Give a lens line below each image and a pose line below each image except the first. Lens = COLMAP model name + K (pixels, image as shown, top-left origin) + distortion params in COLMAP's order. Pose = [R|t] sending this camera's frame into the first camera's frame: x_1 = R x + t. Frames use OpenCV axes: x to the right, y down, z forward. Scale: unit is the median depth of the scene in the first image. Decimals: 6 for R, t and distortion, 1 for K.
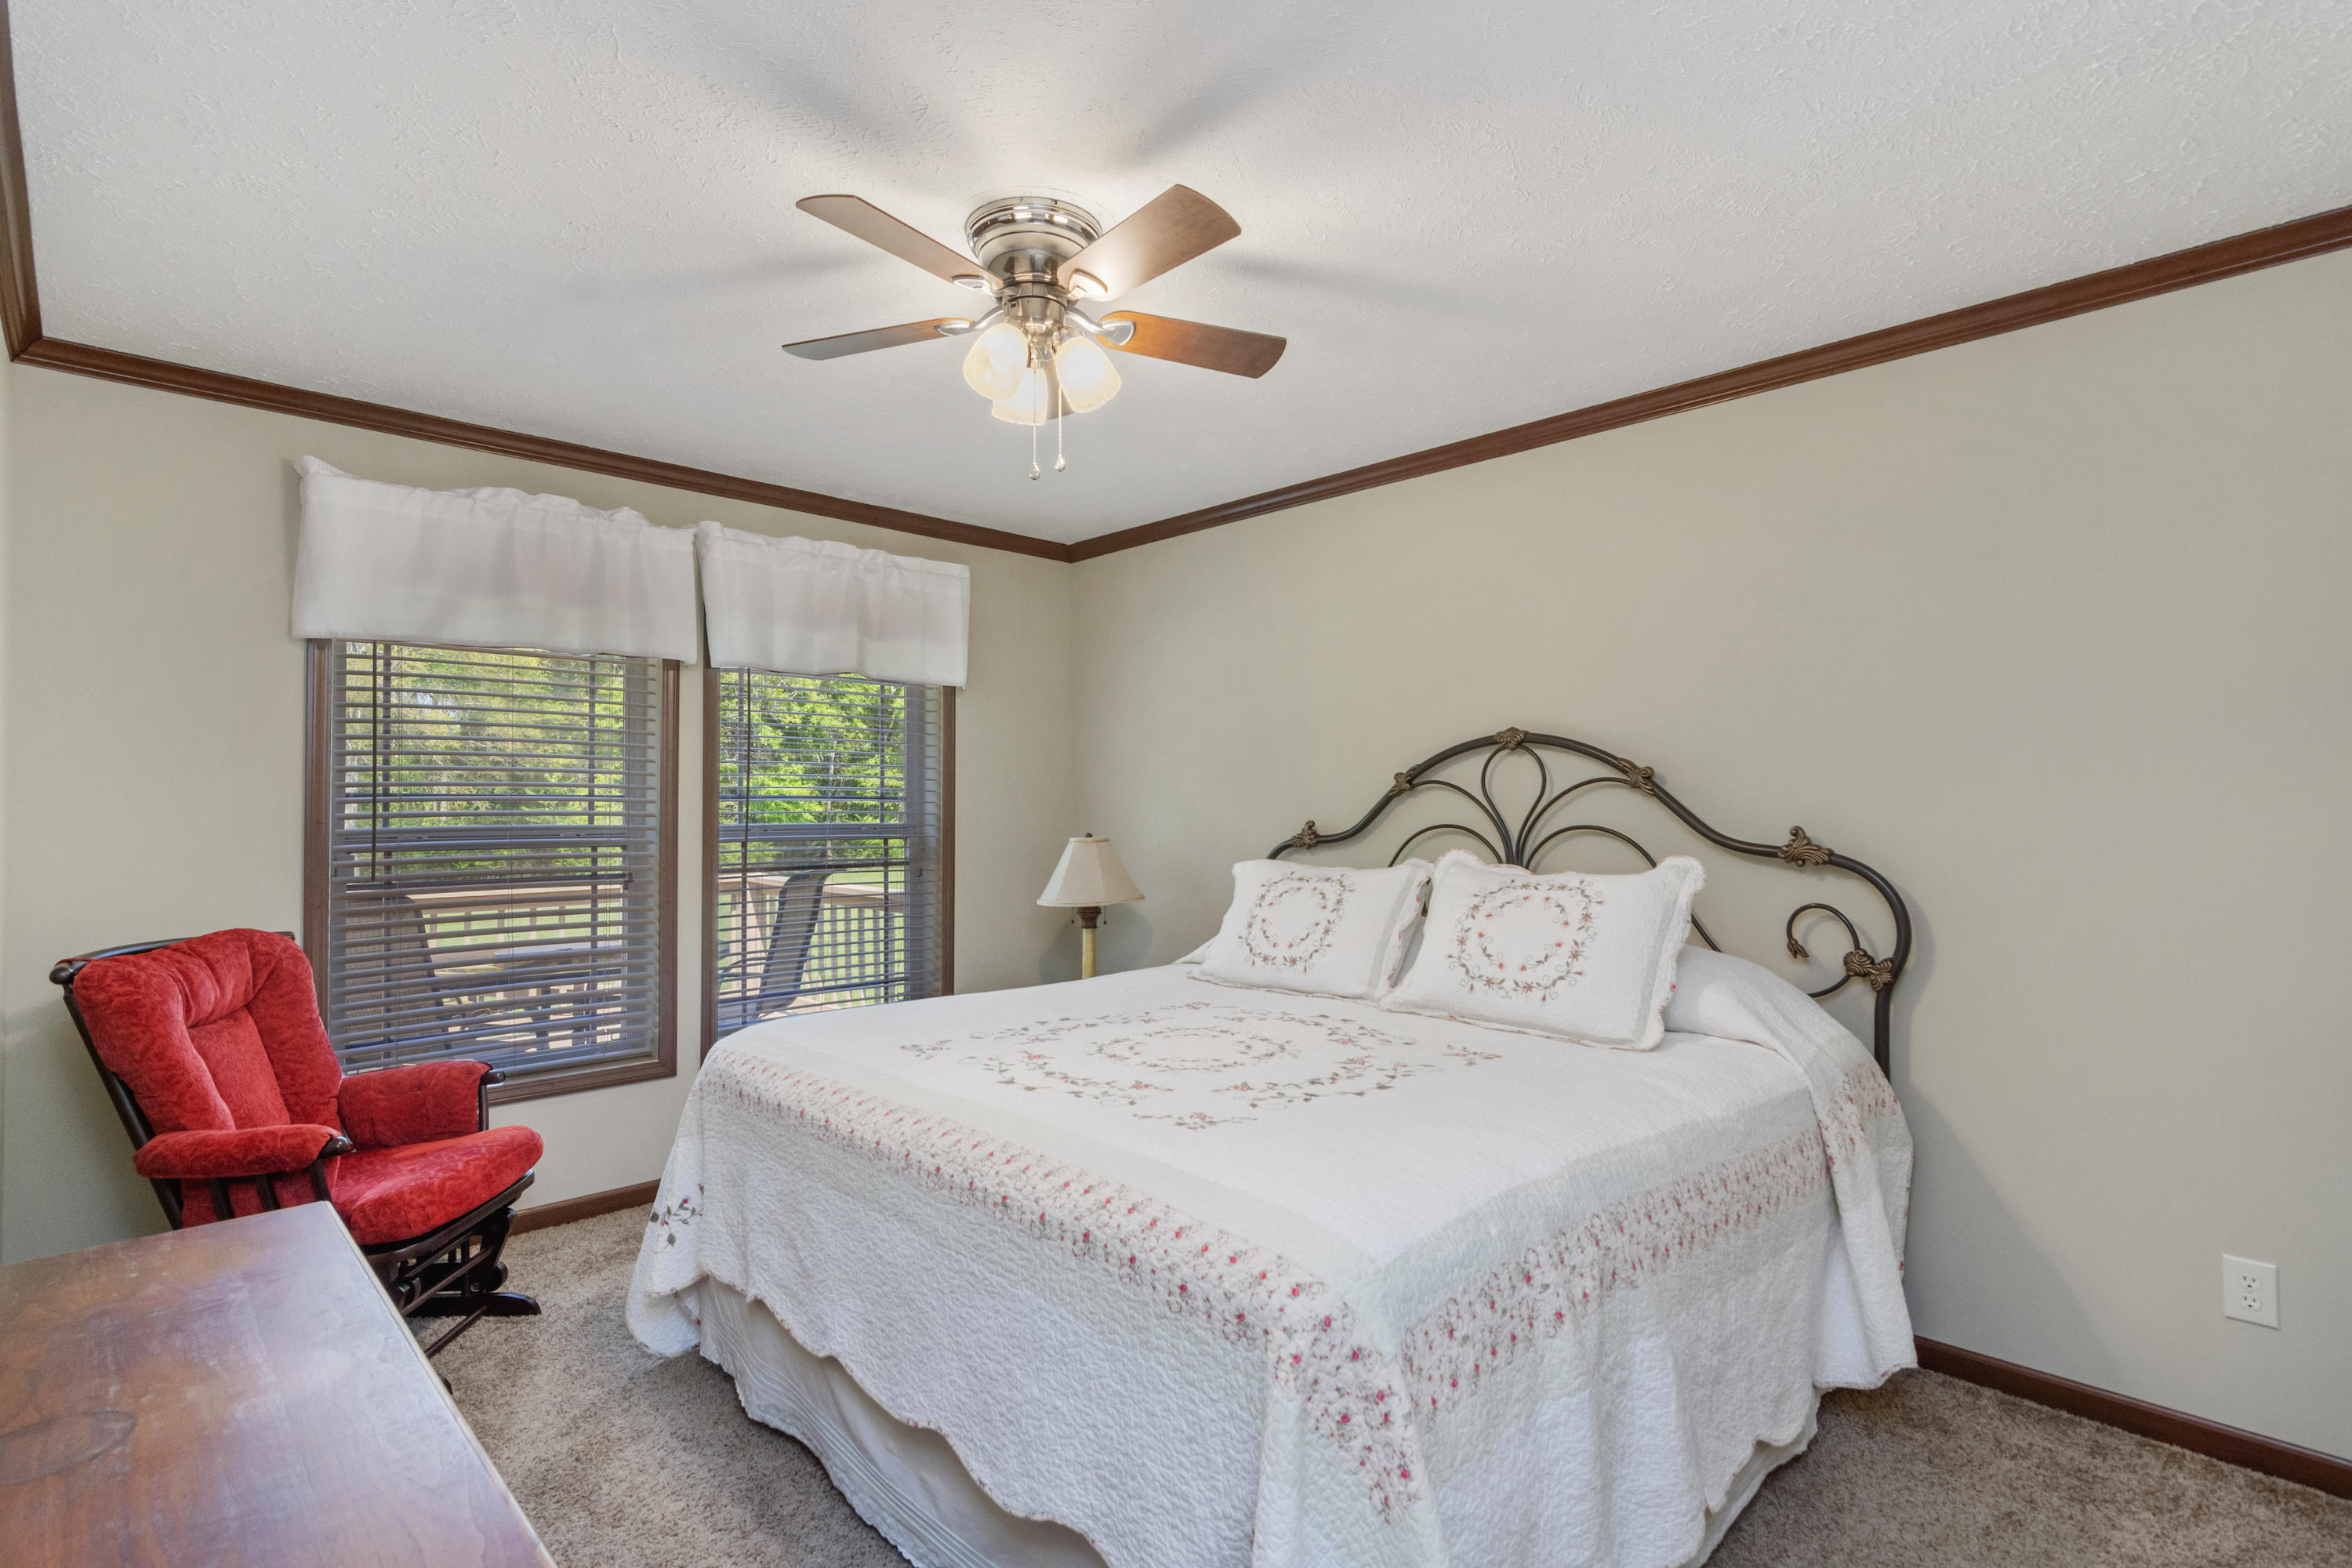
lens RADIAL K [[1138.8, 0, 1204.9], [0, 1138.8, 809.1], [0, 0, 1]] dist [-0.000400, -0.000178]
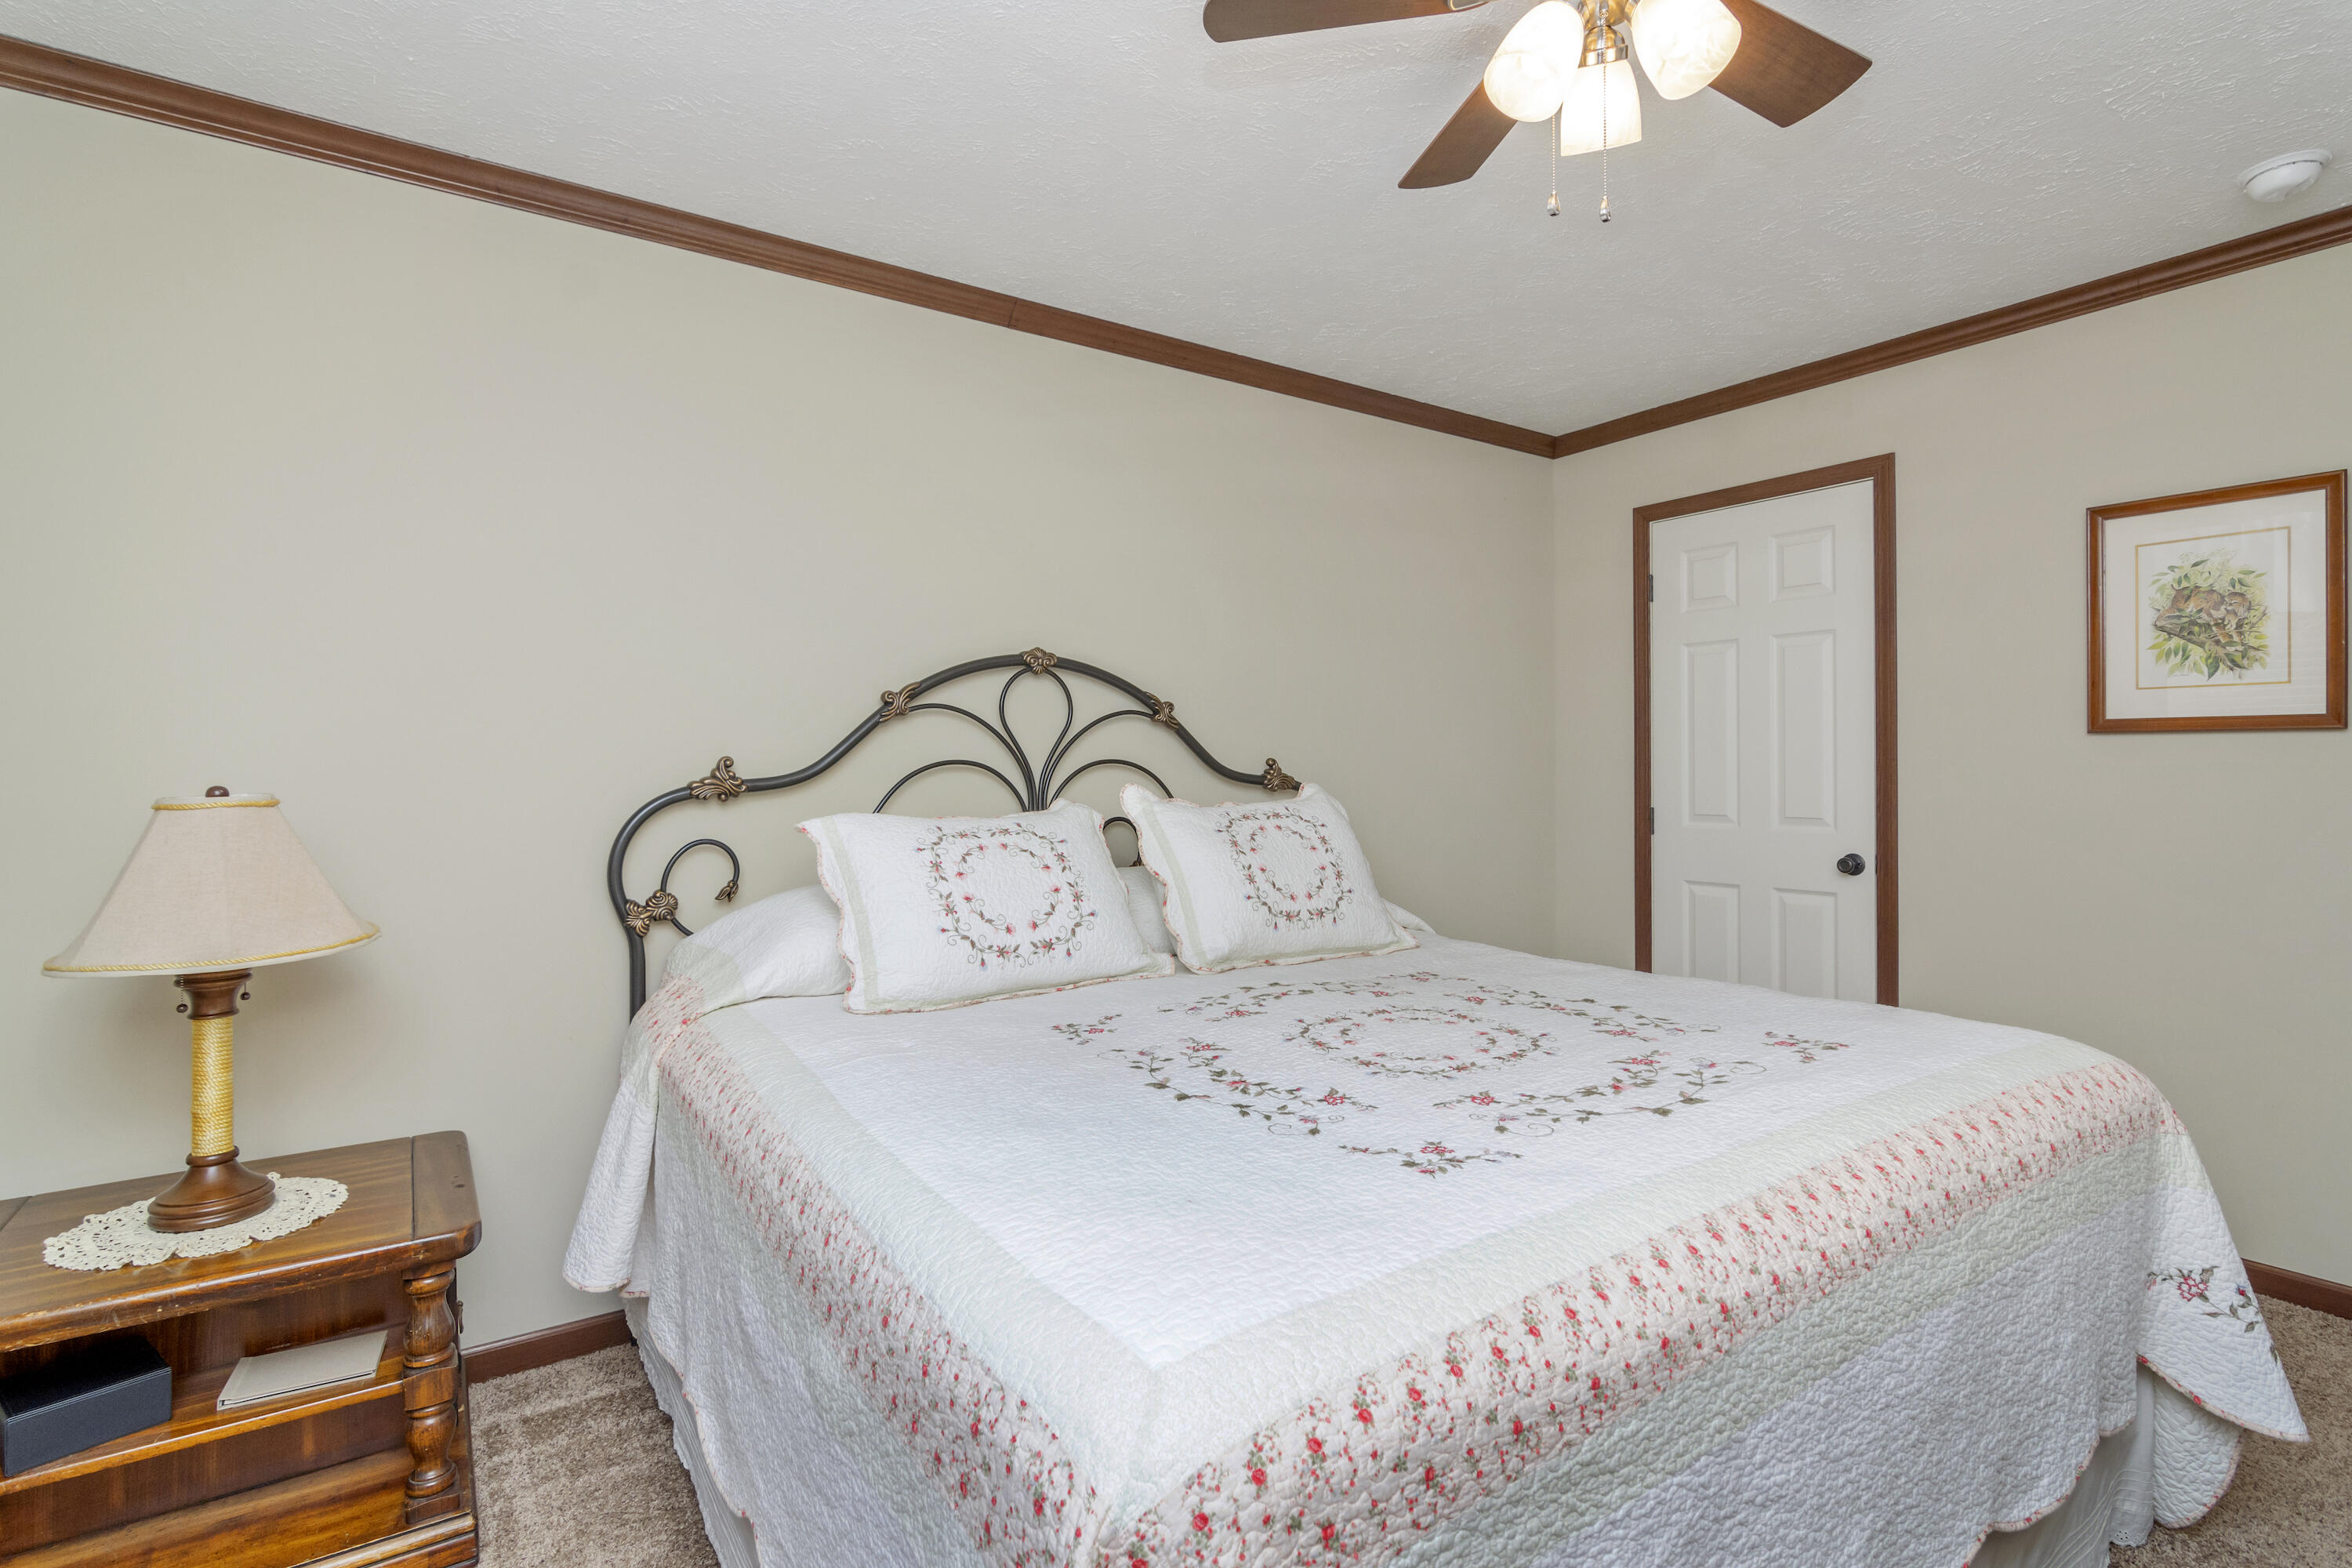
lens RADIAL K [[1115.7, 0, 1176.0], [0, 1115.7, 784.0], [0, 0, 1]] dist [0.000201, 0.000041]
pose [[0.175664, -0.001304, 0.984449, -0.554883], [0.017908, 0.999838, -0.001871, 0.036221], [-0.984287, 0.017959, 0.175659, 0.770106]]
